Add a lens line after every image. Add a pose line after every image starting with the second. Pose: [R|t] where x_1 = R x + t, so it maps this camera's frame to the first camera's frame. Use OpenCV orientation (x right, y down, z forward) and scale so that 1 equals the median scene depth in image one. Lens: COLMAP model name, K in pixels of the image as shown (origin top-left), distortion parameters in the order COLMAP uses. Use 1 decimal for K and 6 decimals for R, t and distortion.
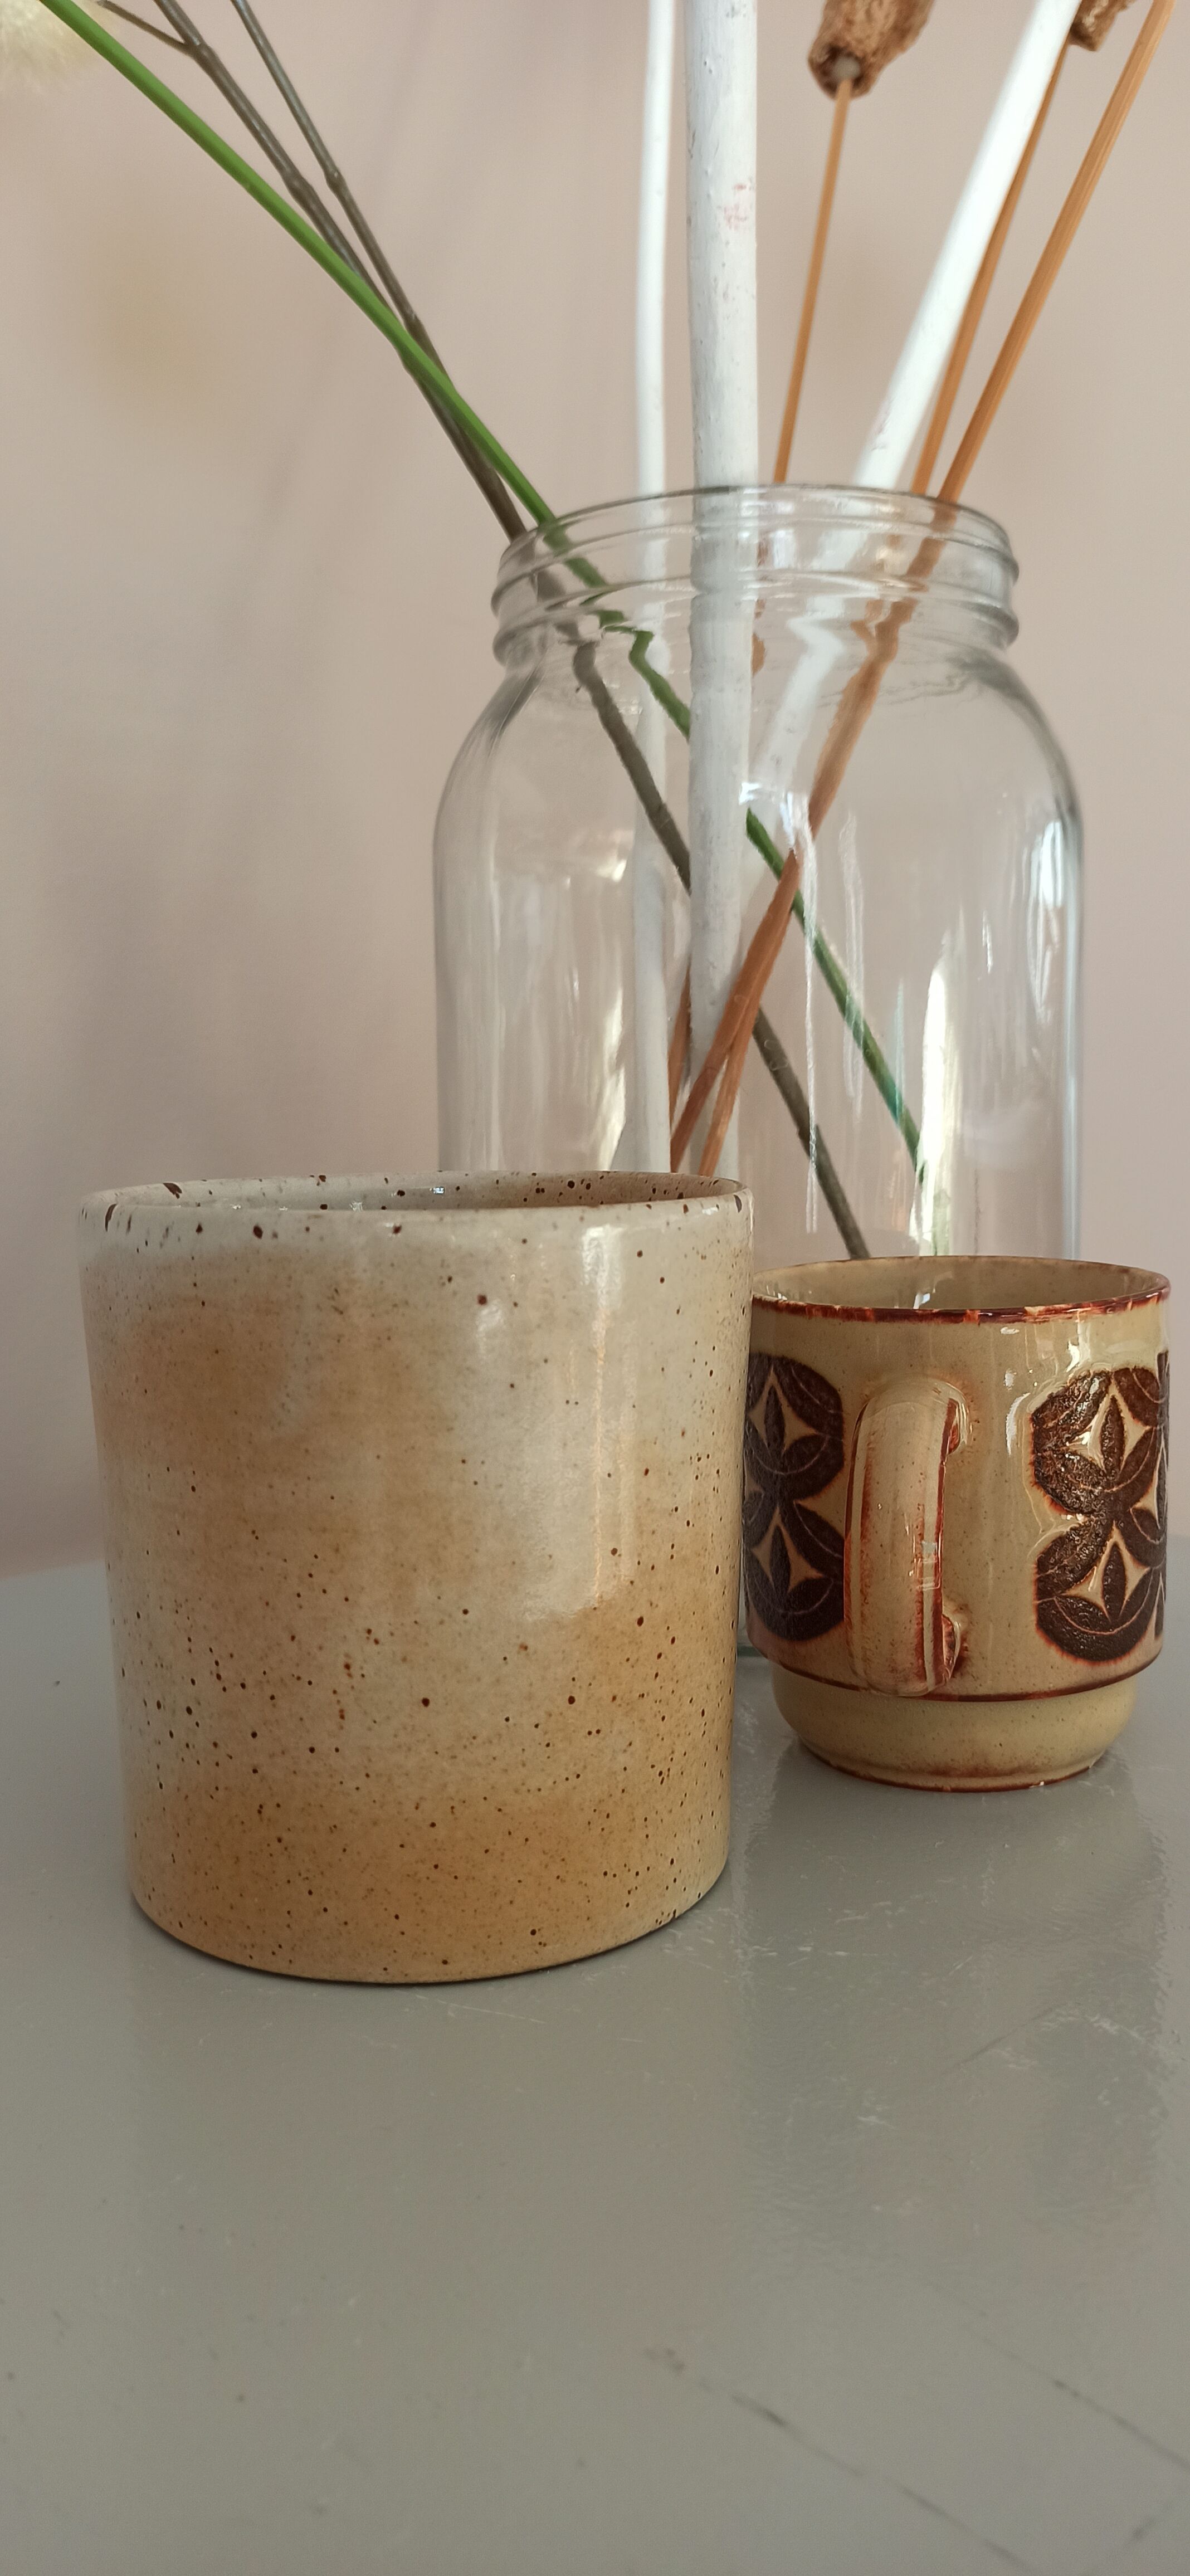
lens RADIAL K [[1937.8, 0, 595.0], [0, 1937.8, 1288.0], [0, 0, 1]] dist [0.058628, -0.082734]
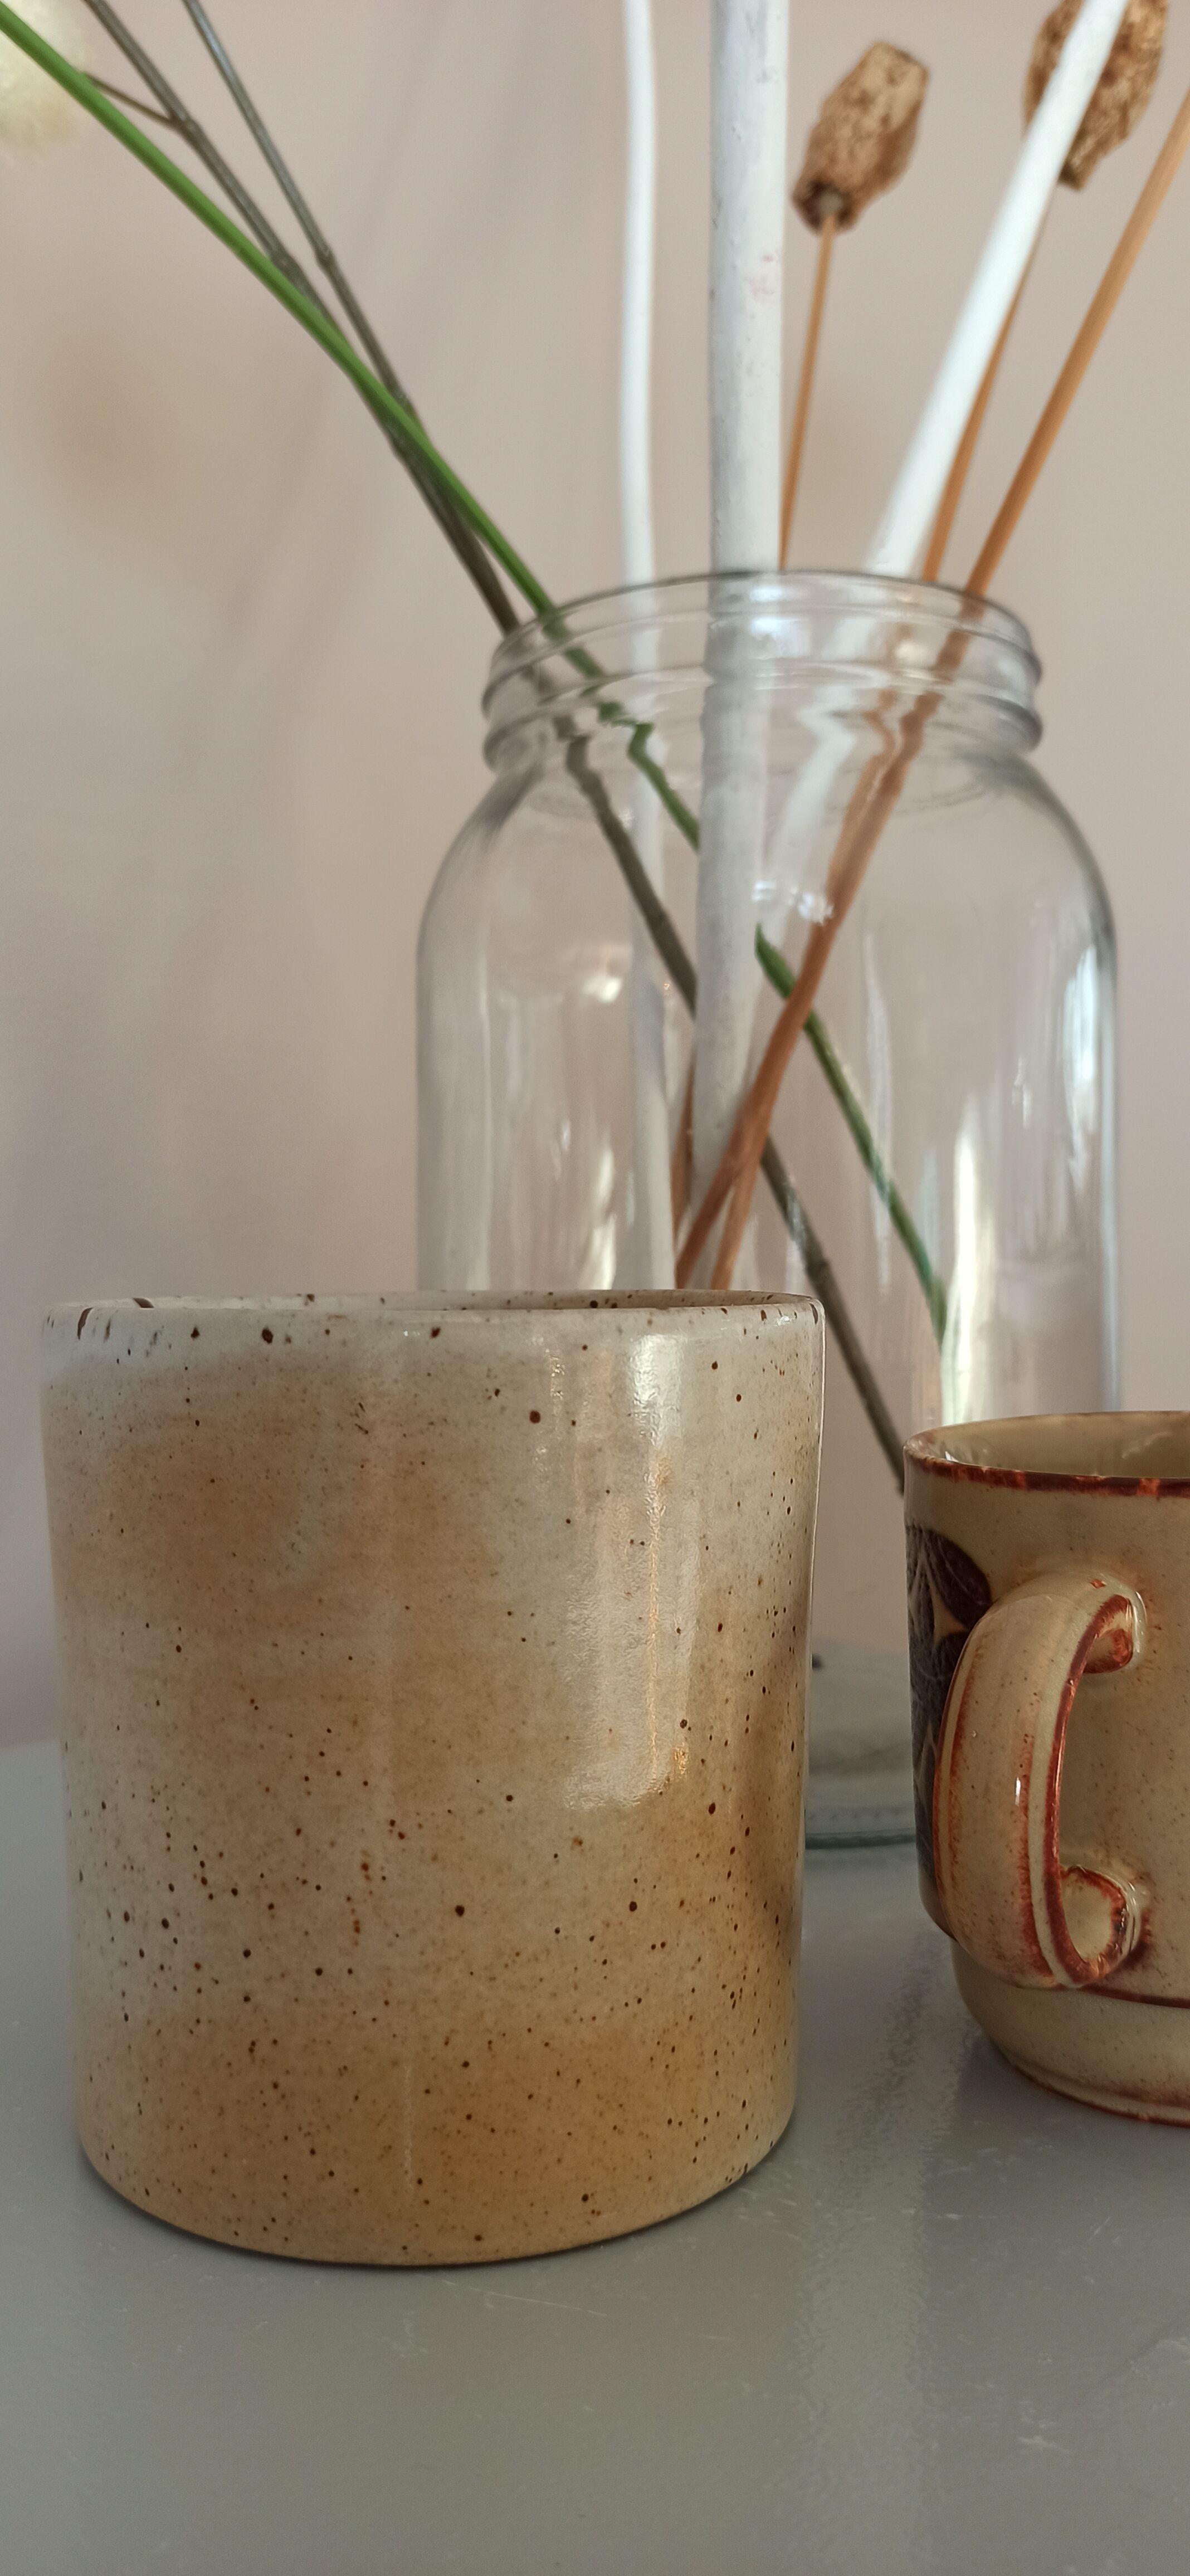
lens RADIAL K [[1854.1, 0, 540.4], [0, 1854.1, 1311.6], [0, 0, 1]] dist [0.030906, -0.046467]
pose [[0.998914, 0.004519, 0.046368, -0.088526], [-0.000049, 0.995386, -0.095951, 0.035648], [-0.046588, 0.095845, 0.994305, 0.188610]]
